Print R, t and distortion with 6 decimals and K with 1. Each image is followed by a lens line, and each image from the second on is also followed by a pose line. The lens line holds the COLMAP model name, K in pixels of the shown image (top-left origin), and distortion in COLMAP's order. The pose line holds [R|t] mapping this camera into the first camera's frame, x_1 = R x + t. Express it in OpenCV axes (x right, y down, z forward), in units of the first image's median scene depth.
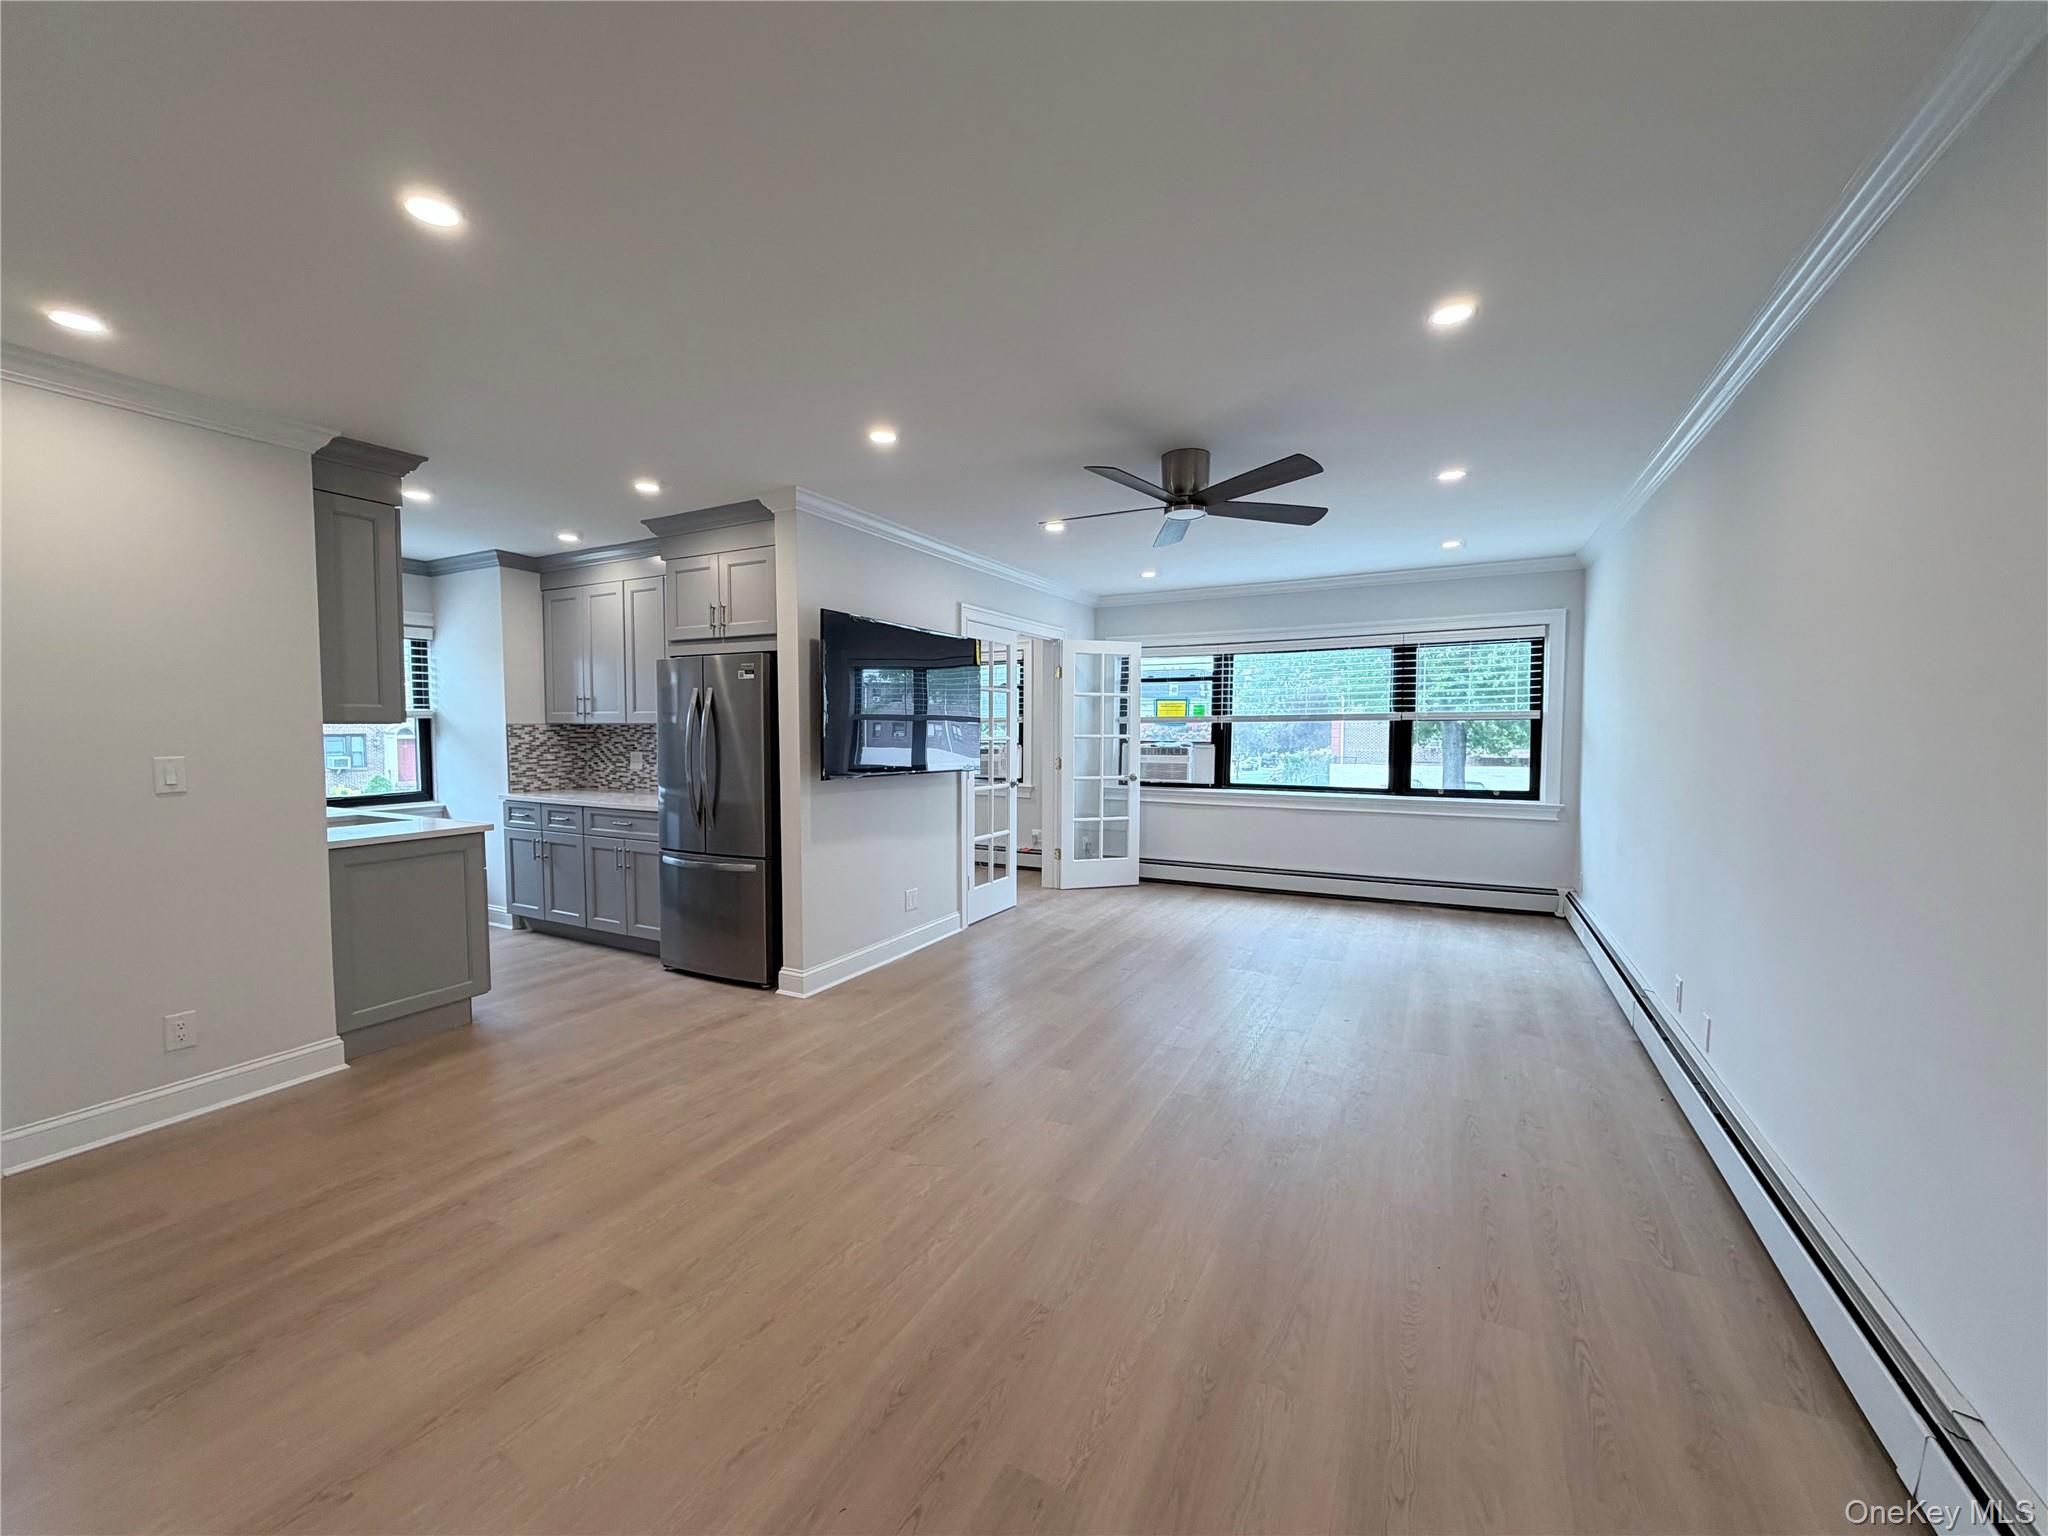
lens RADIAL K [[815.0, 0, 1017.4], [0, 815.0, 769.9], [0, 0, 1]] dist [-0.001841, -0.000201]
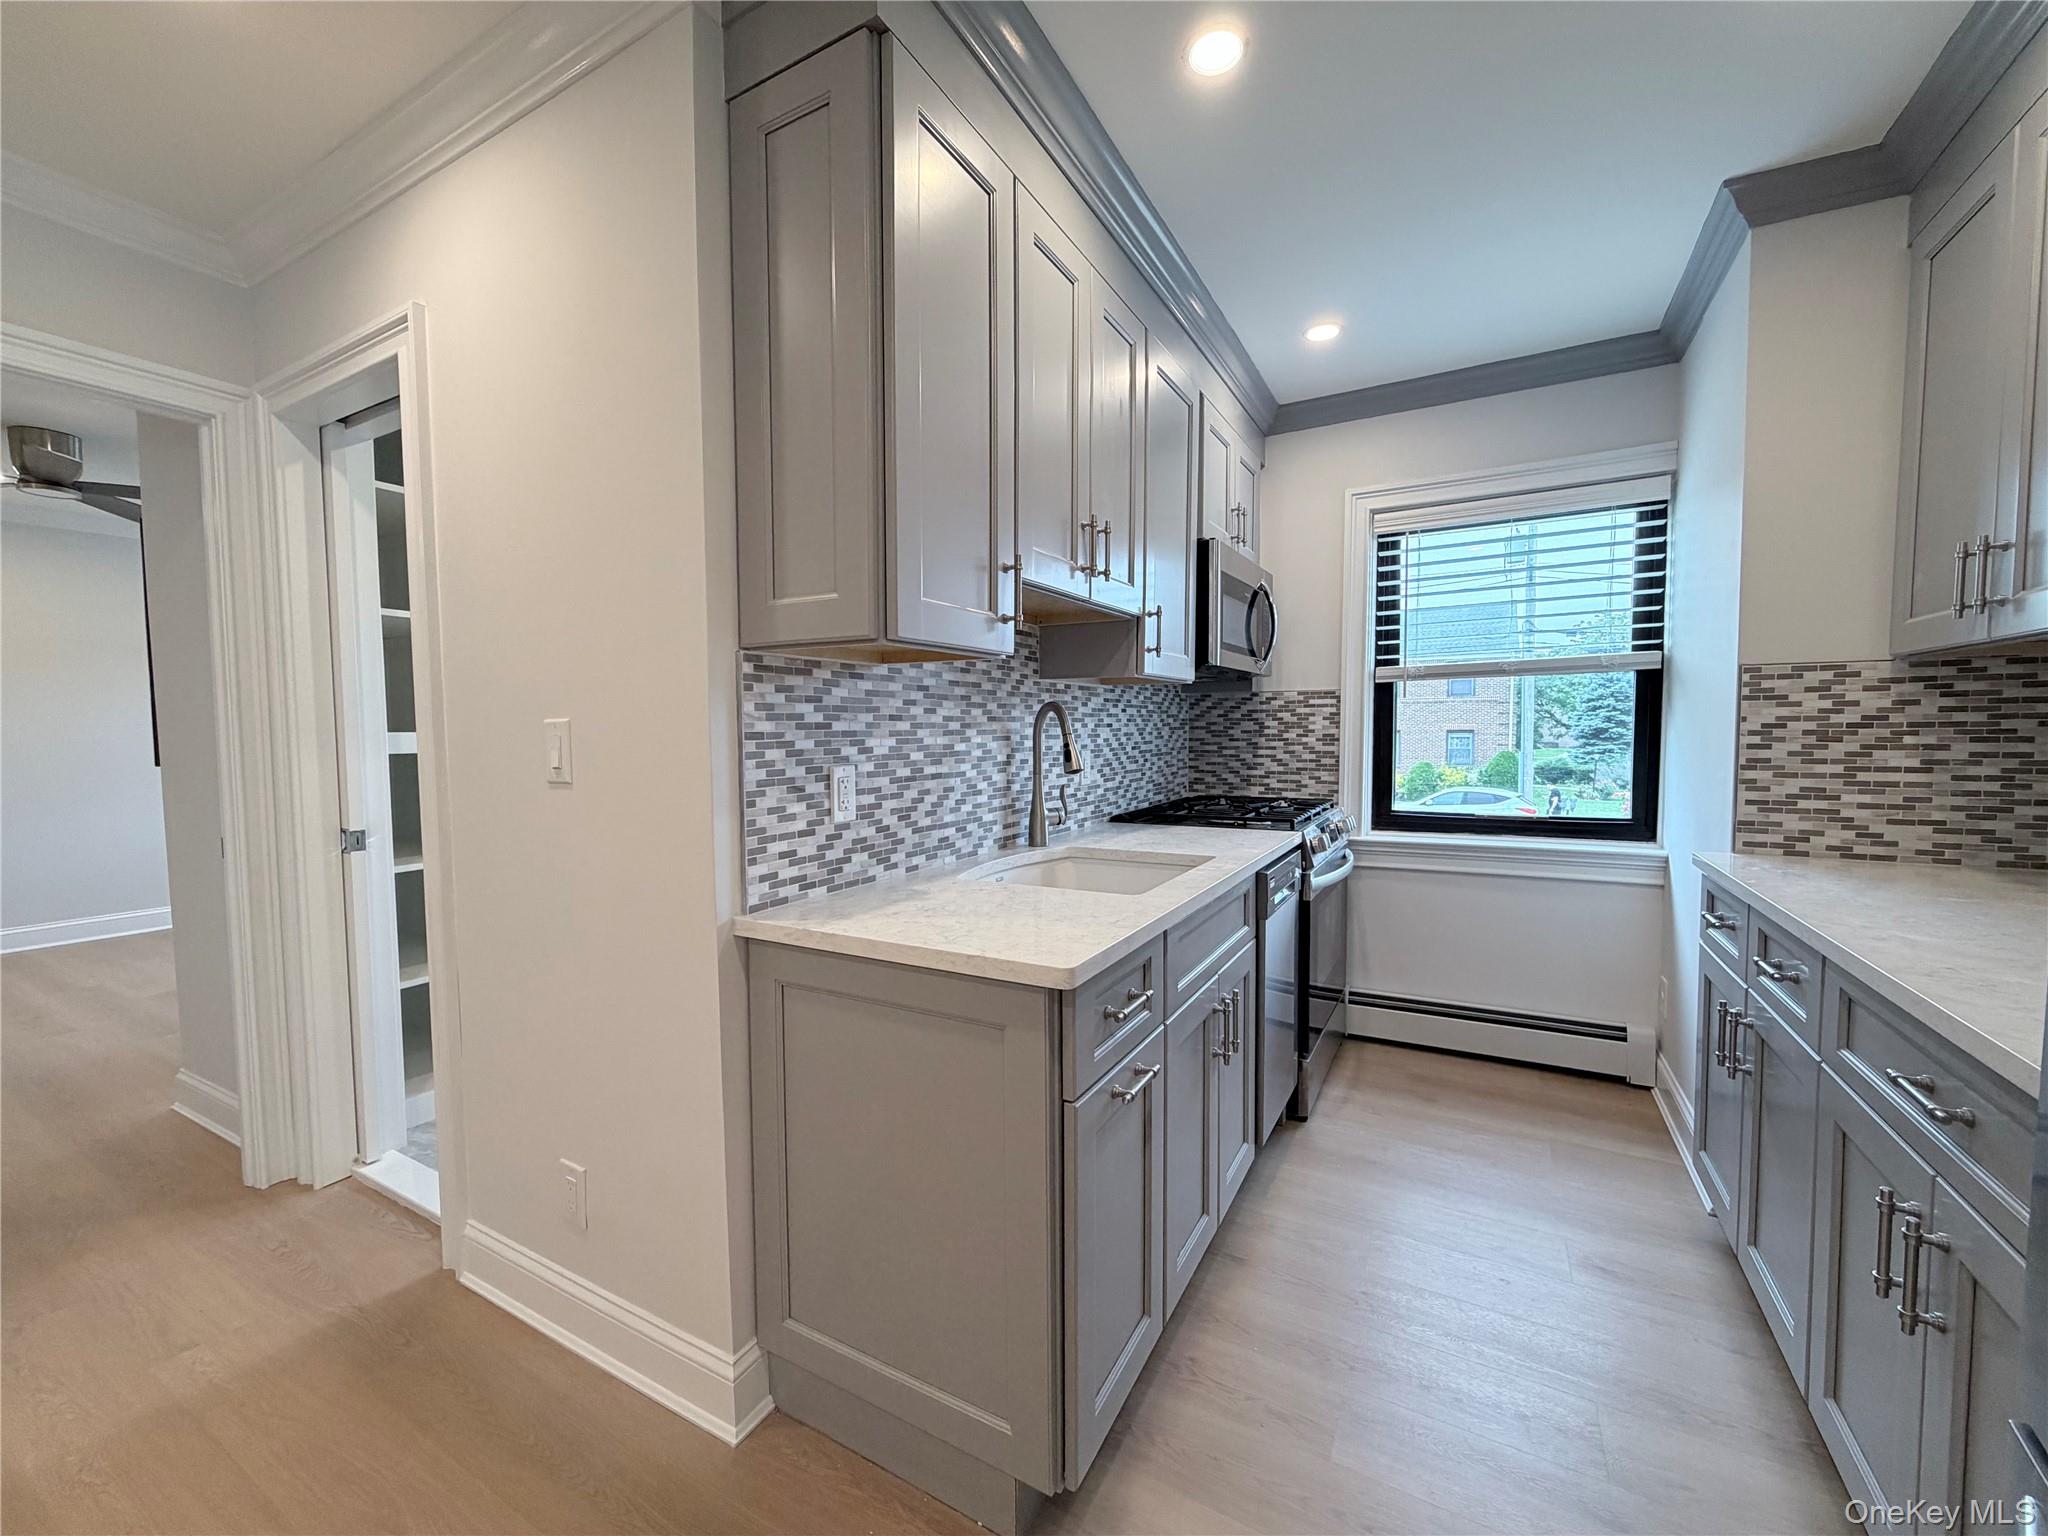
lens RADIAL K [[819.7, 0, 1012.8], [0, 819.7, 770.6], [0, 0, 1]] dist [-0.001521, -0.000169]
pose [[-0.032968, 0.052695, -0.998066, -0.239012], [-0.047010, 0.997422, 0.054213, -0.013048], [0.998350, 0.048706, -0.030406, 0.667097]]
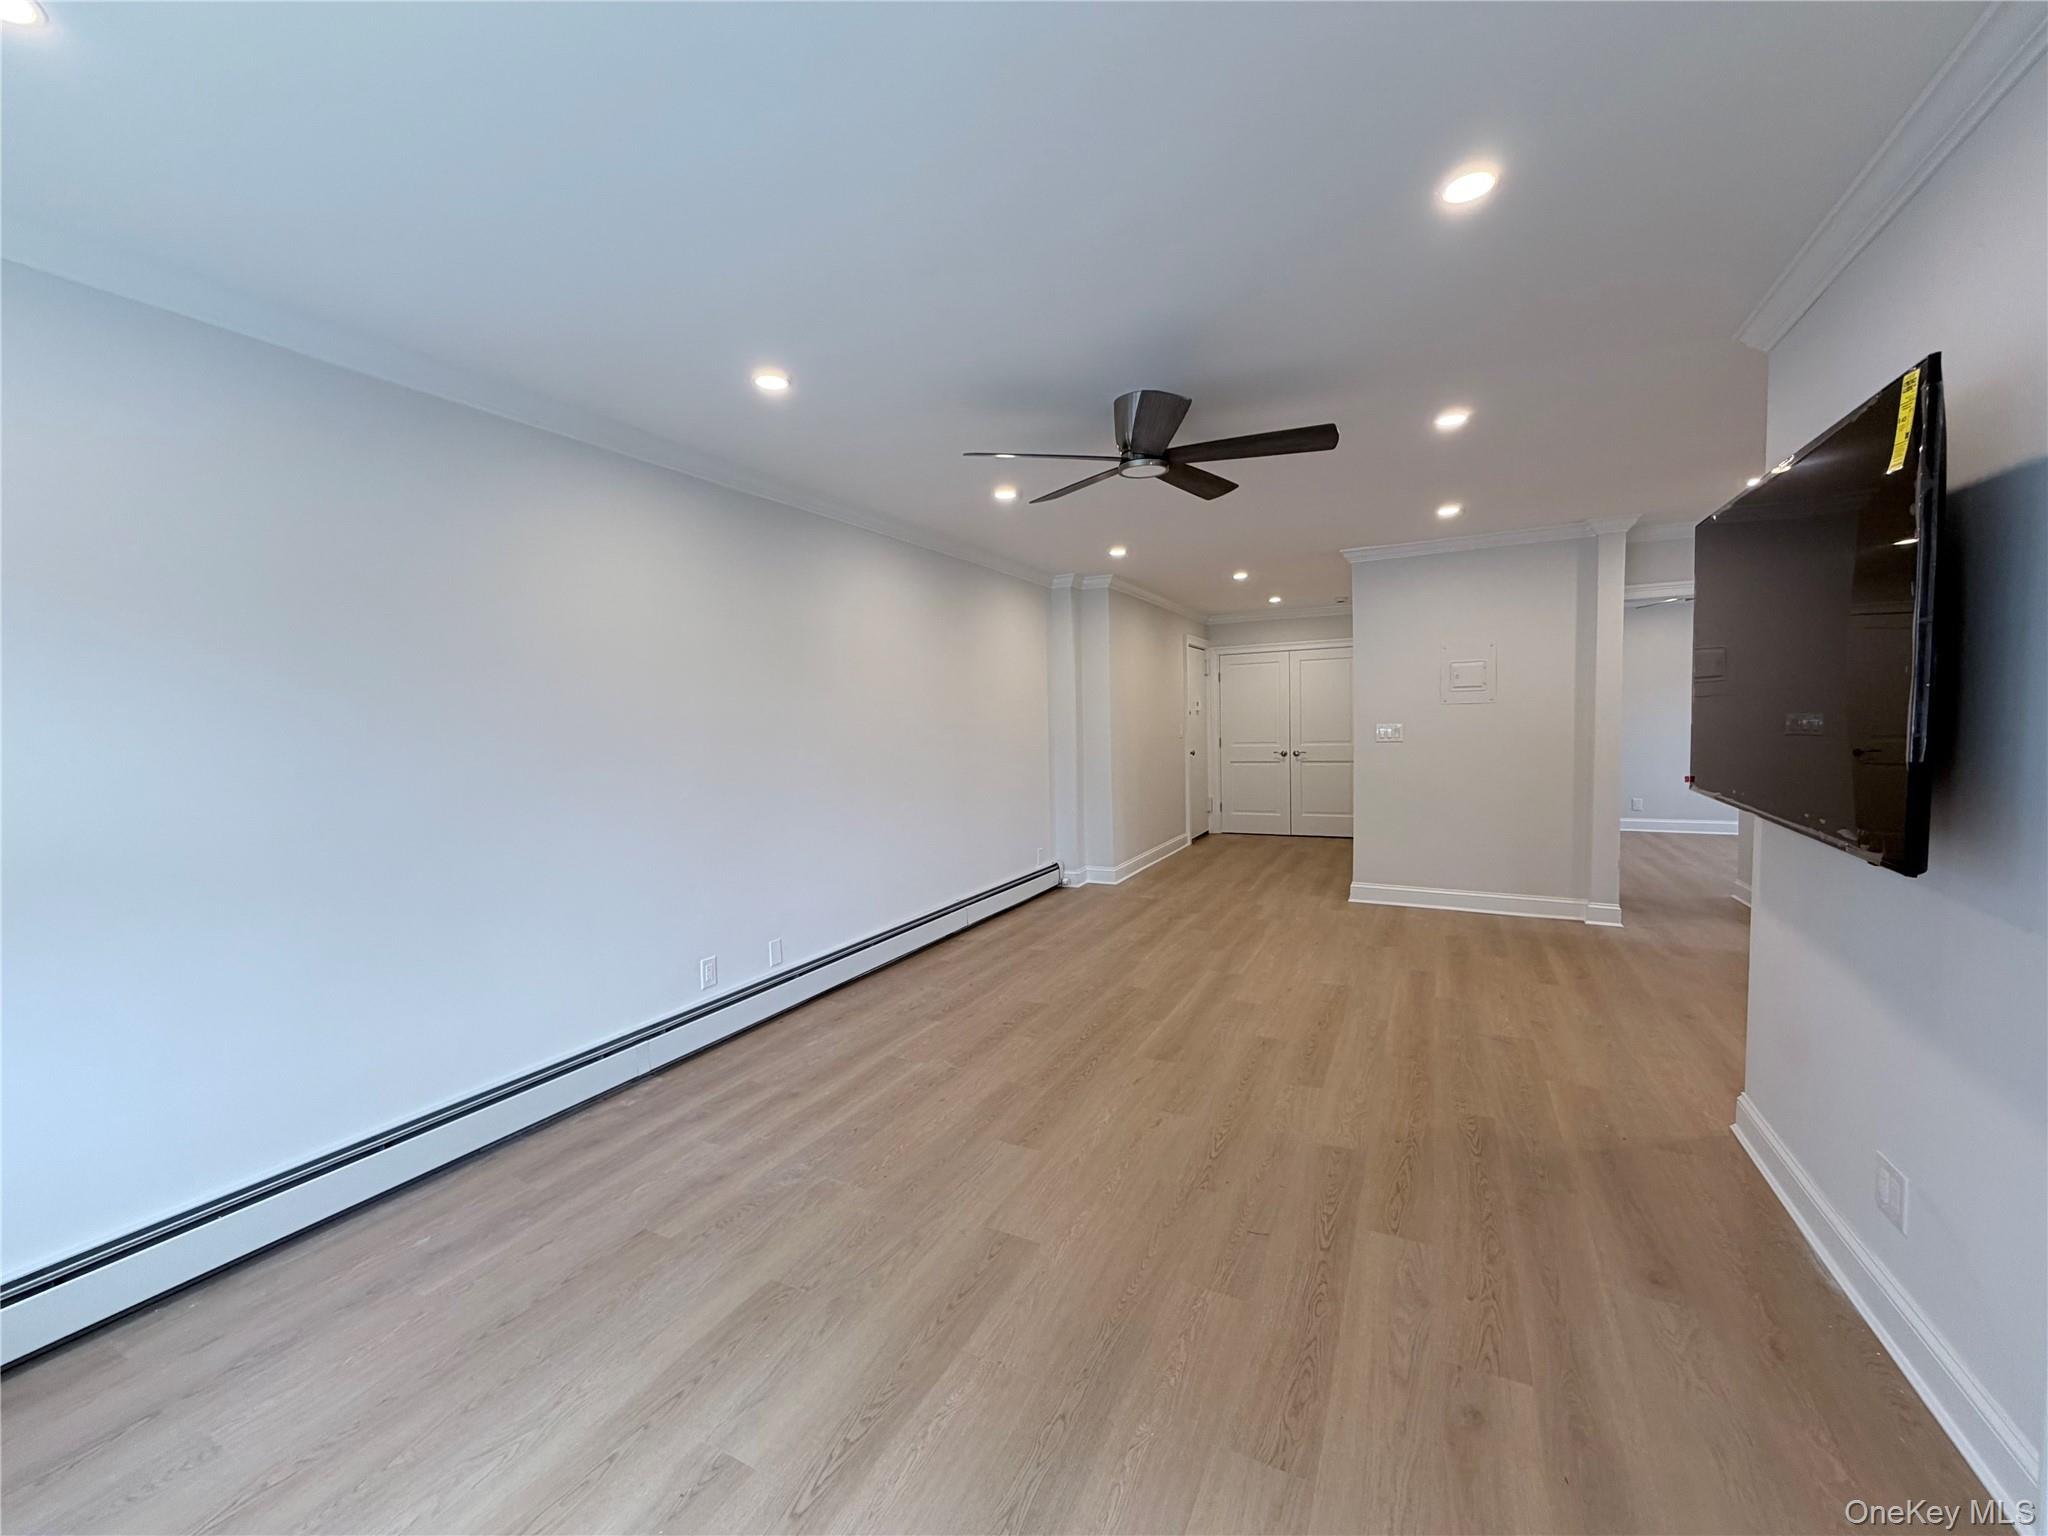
lens RADIAL K [[817.8, 0, 1017.3], [0, 817.8, 769.9], [0, 0, 1]] dist [-0.001287, 0.000316]
pose [[-0.999578, 0.027425, -0.009535, 0.221381], [0.026162, 0.993141, 0.113954, -0.065906], [0.012594, 0.113657, -0.993440, 1.171614]]
